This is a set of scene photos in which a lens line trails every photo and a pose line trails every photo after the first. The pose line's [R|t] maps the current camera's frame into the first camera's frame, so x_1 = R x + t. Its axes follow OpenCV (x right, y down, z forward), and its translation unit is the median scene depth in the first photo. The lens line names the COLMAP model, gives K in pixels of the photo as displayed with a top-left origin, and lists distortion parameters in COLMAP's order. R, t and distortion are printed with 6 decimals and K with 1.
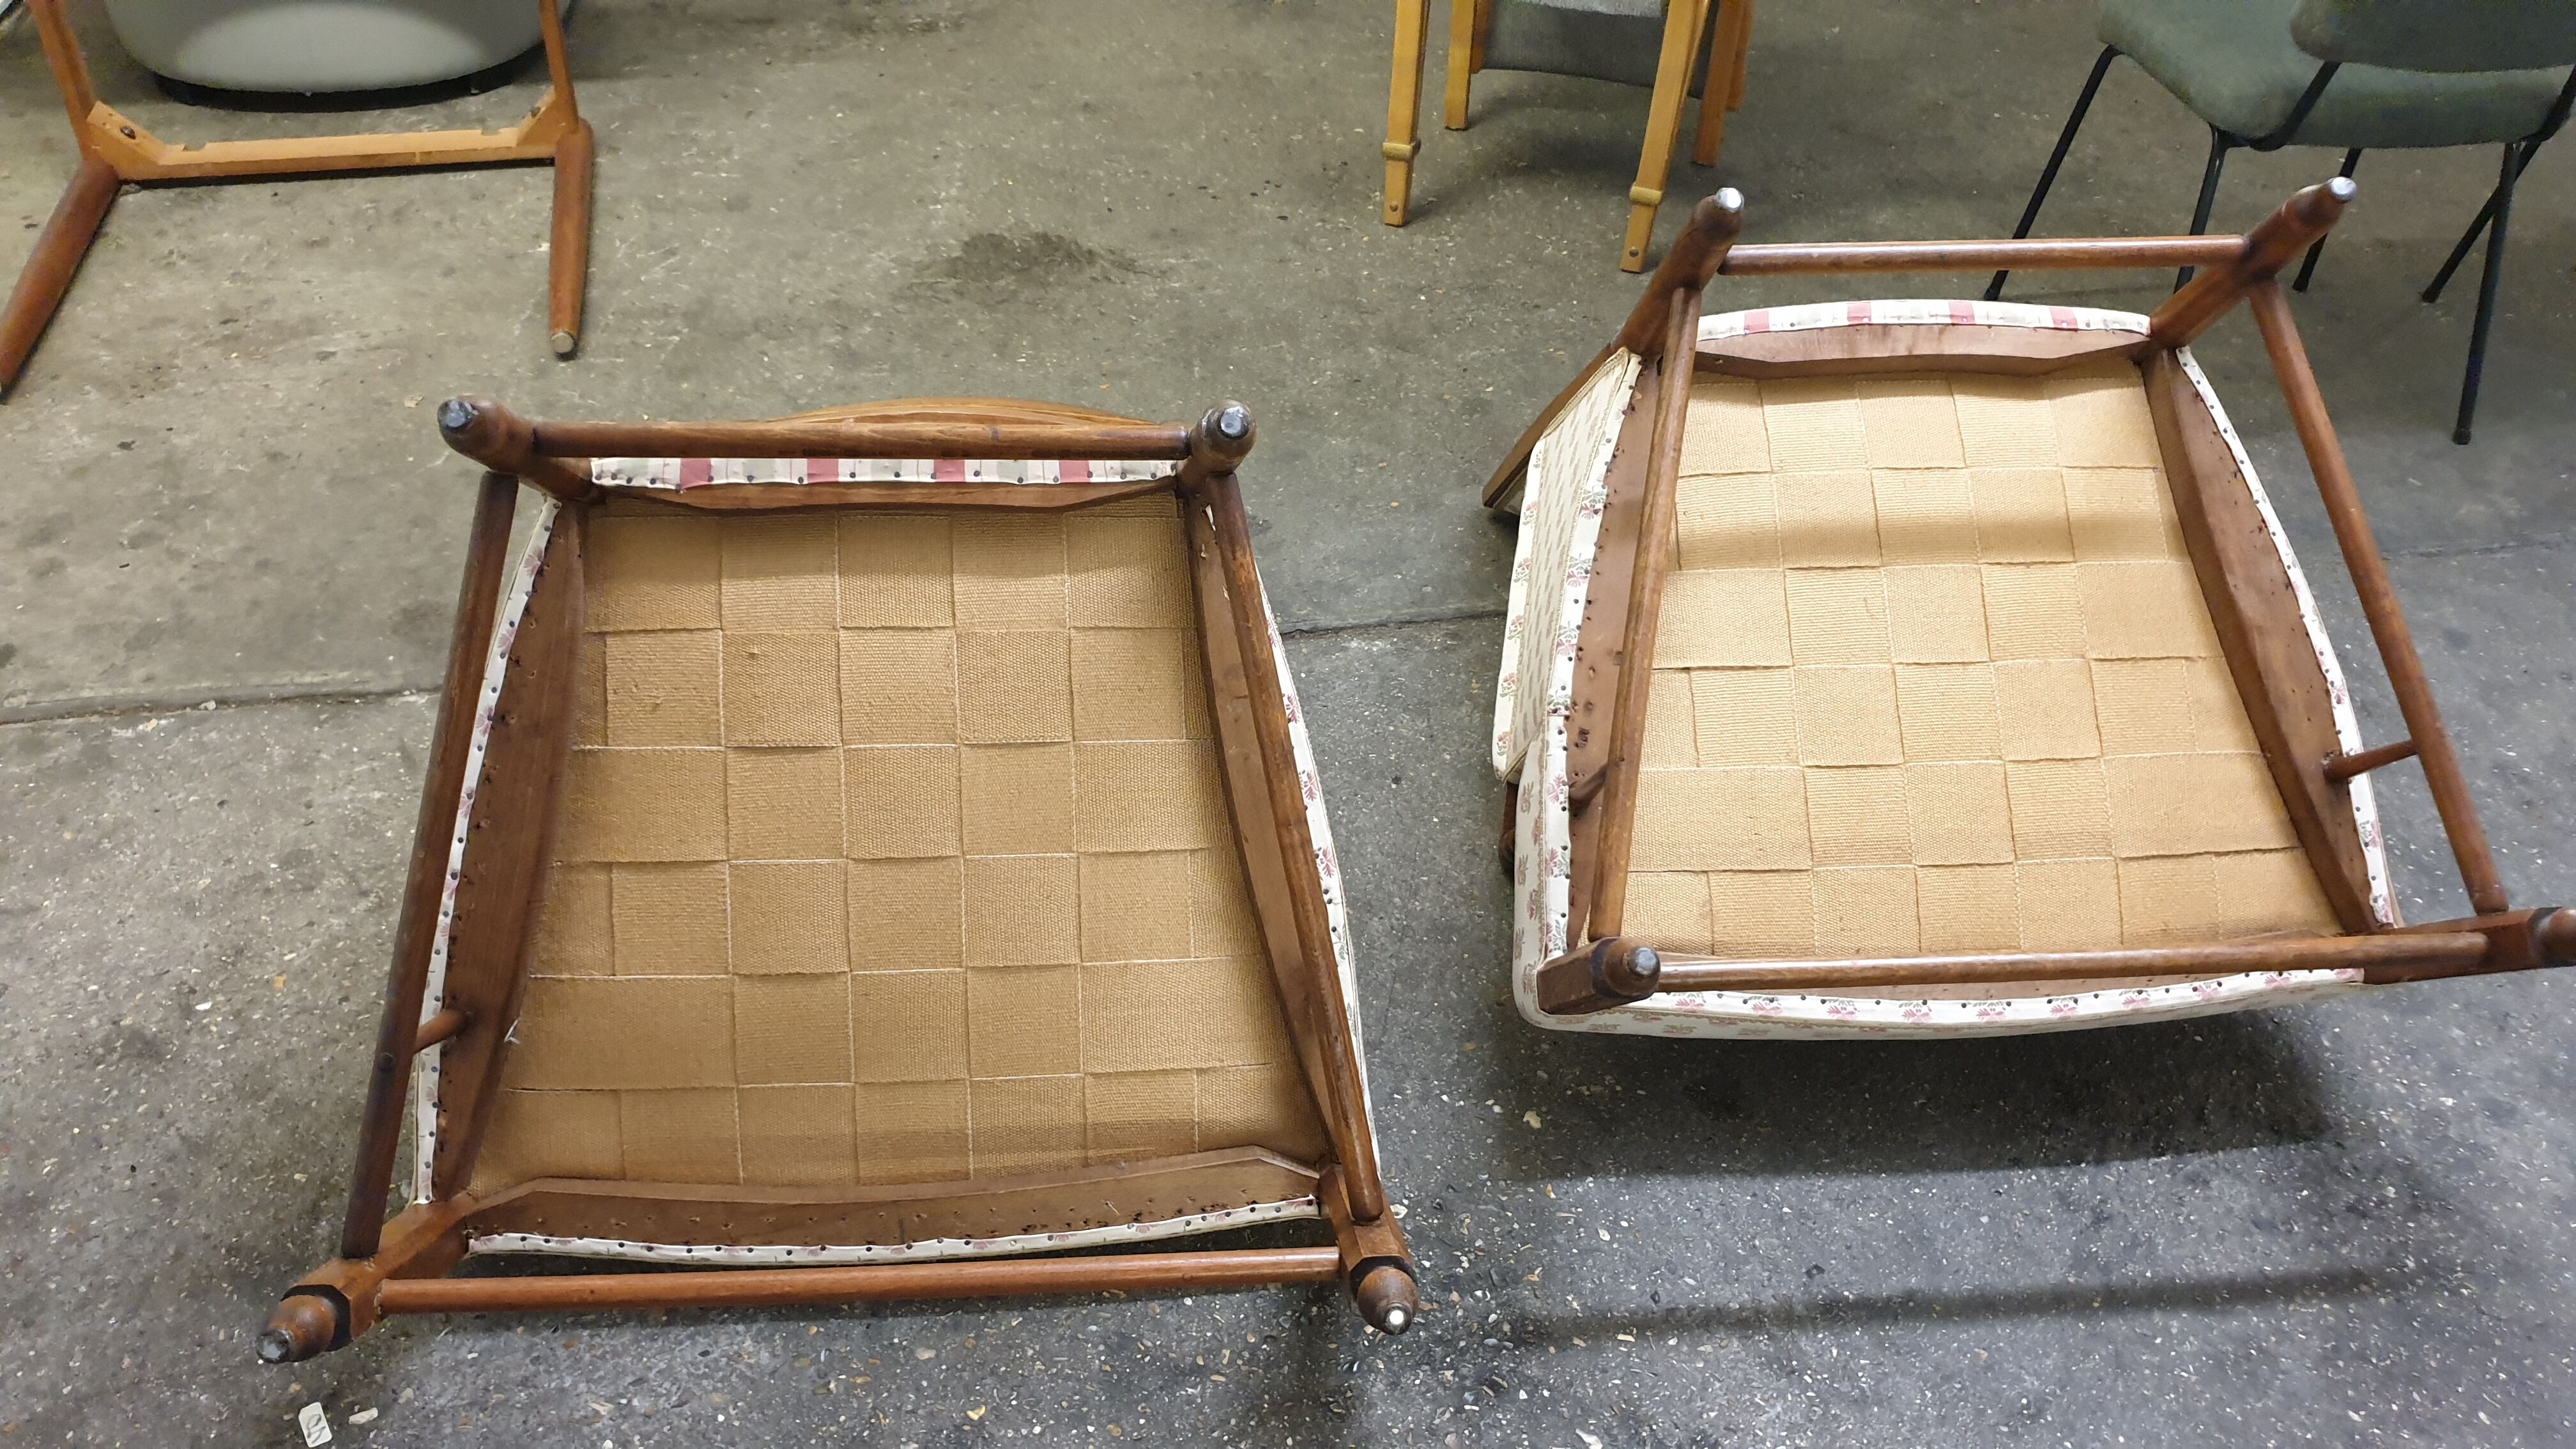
lens RADIAL K [[2112.9, 0, 1244.8], [0, 2112.9, 706.7], [0, 0, 1]] dist [0.071468, -0.103209]
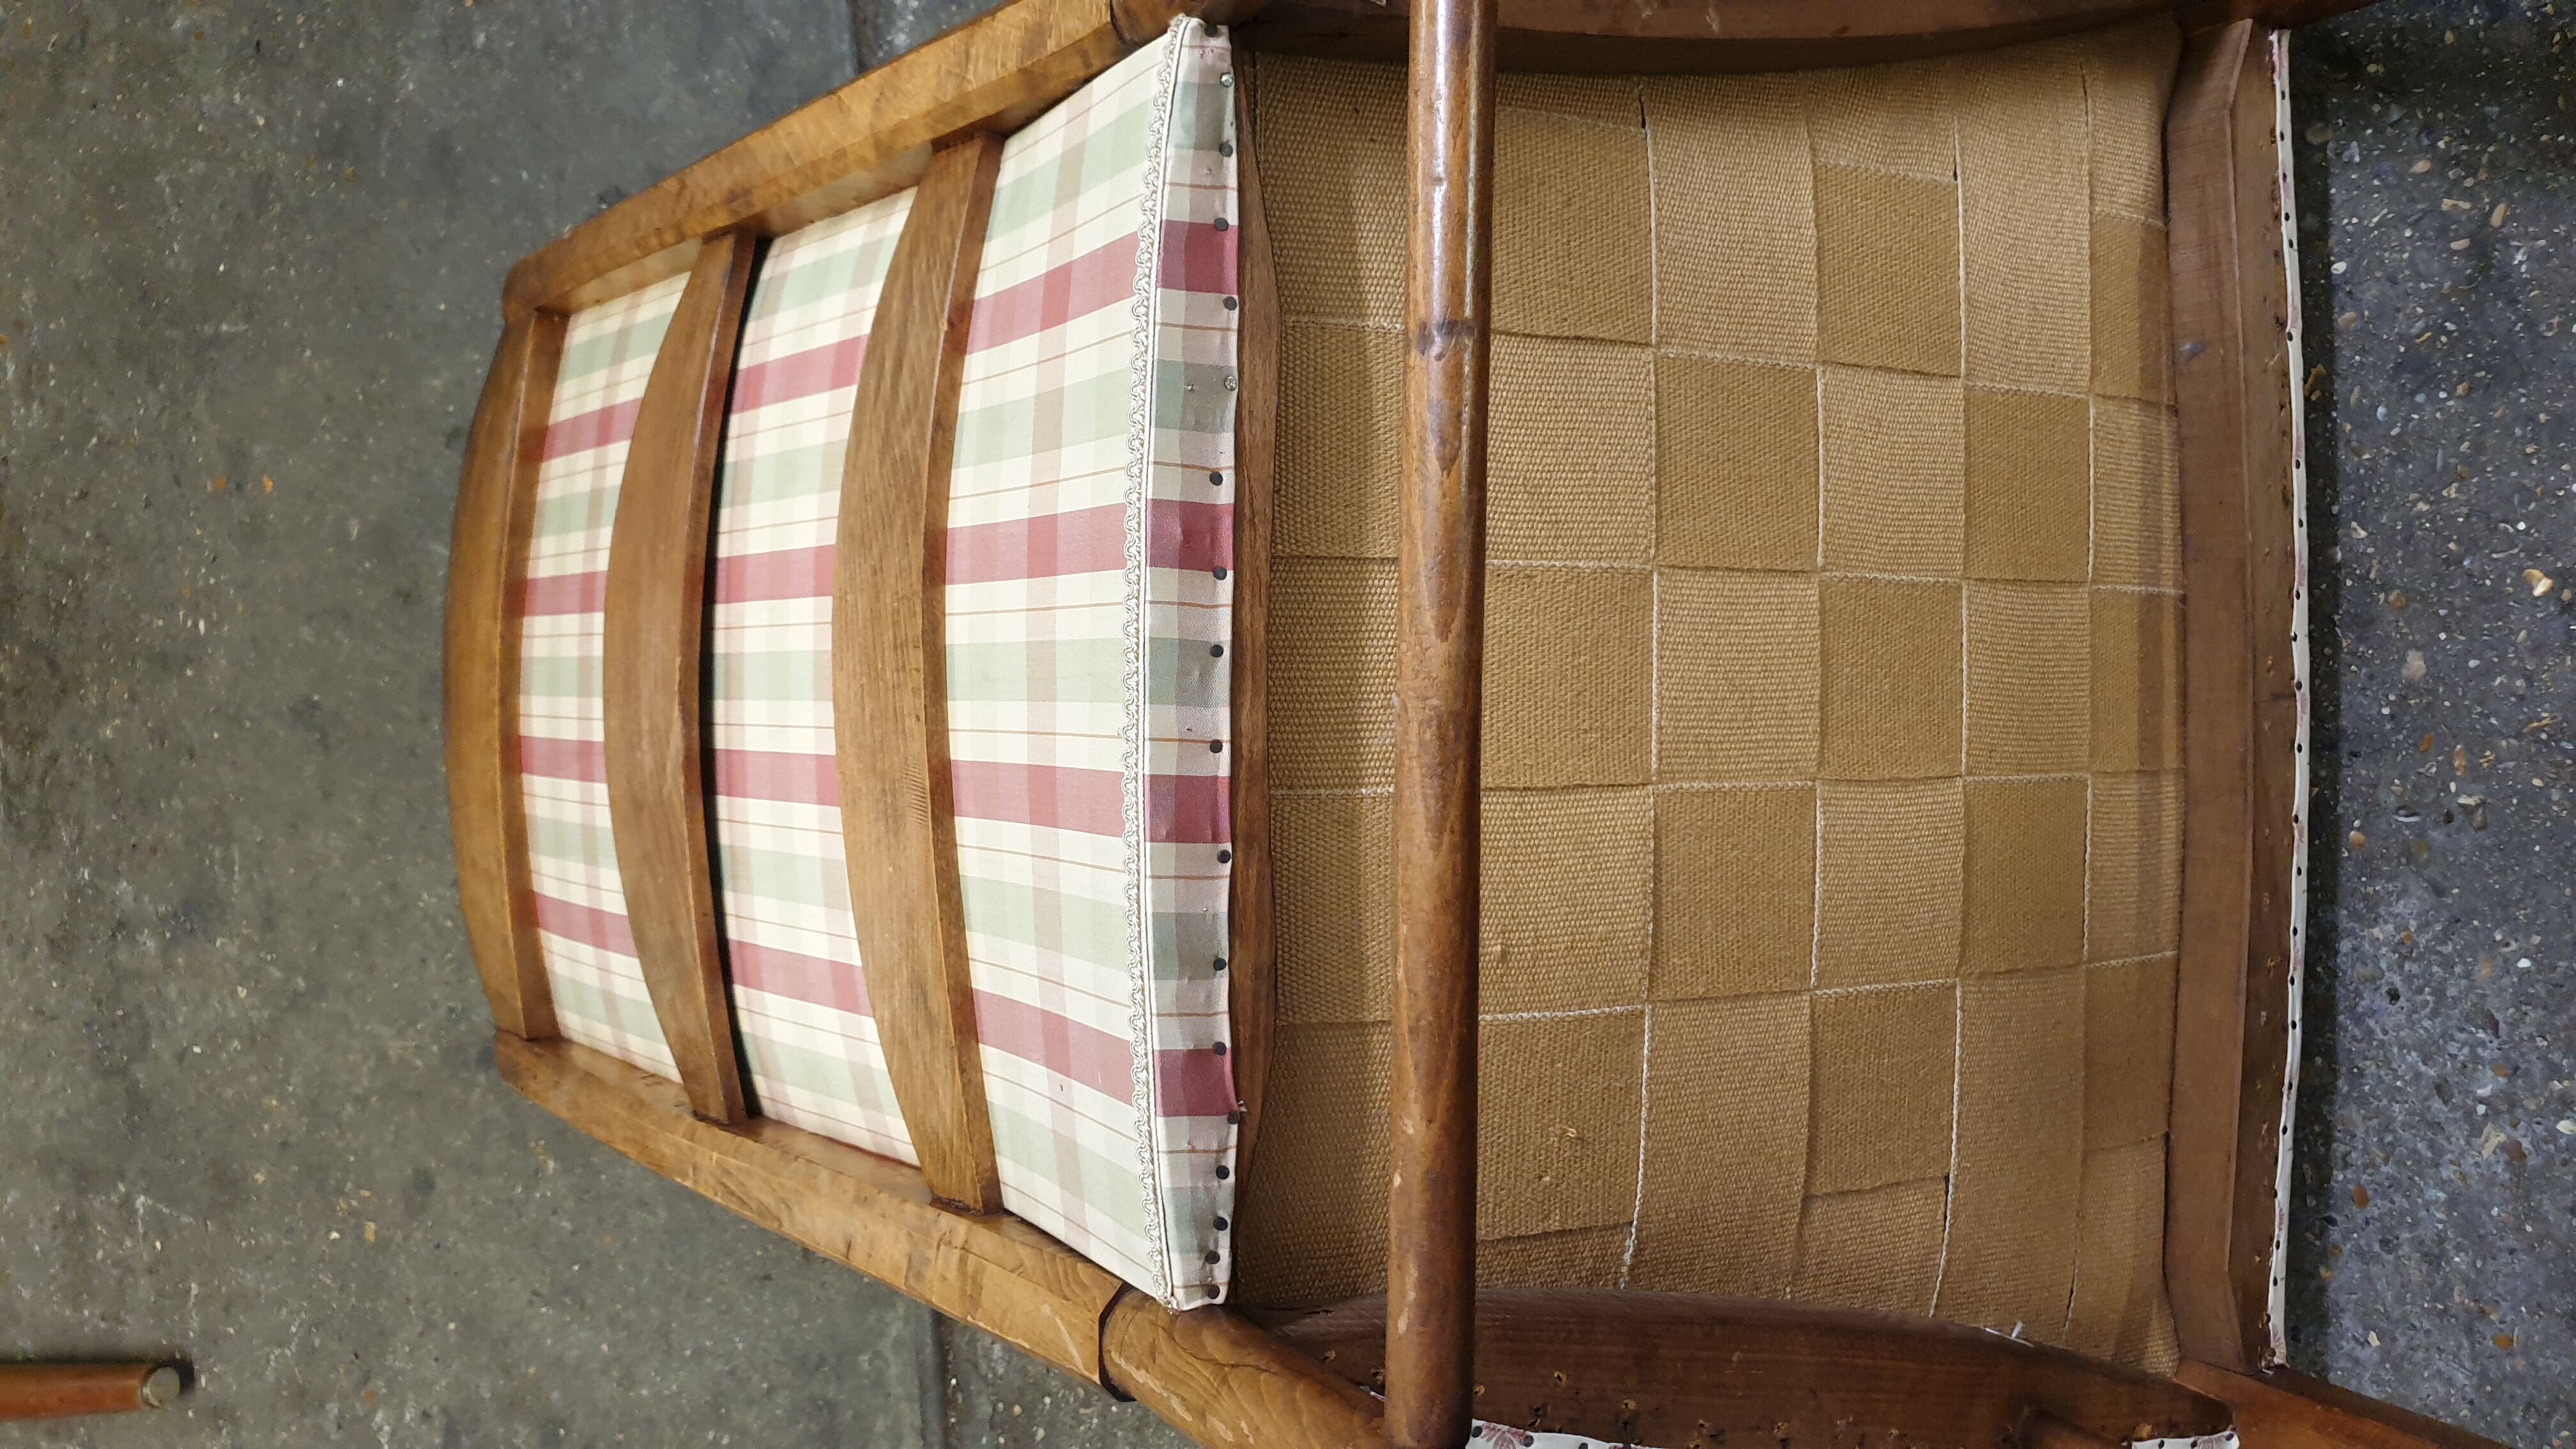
lens RADIAL K [[2075.9, 0, 1288.0], [0, 2075.9, 724.5], [0, 0, 1]] dist [0.015131, 0.004039]
pose [[0.054659, -0.997577, -0.043044, -0.160094], [0.877871, 0.027470, 0.478109, -0.310524], [-0.475768, -0.063920, 0.877245, 0.600008]]
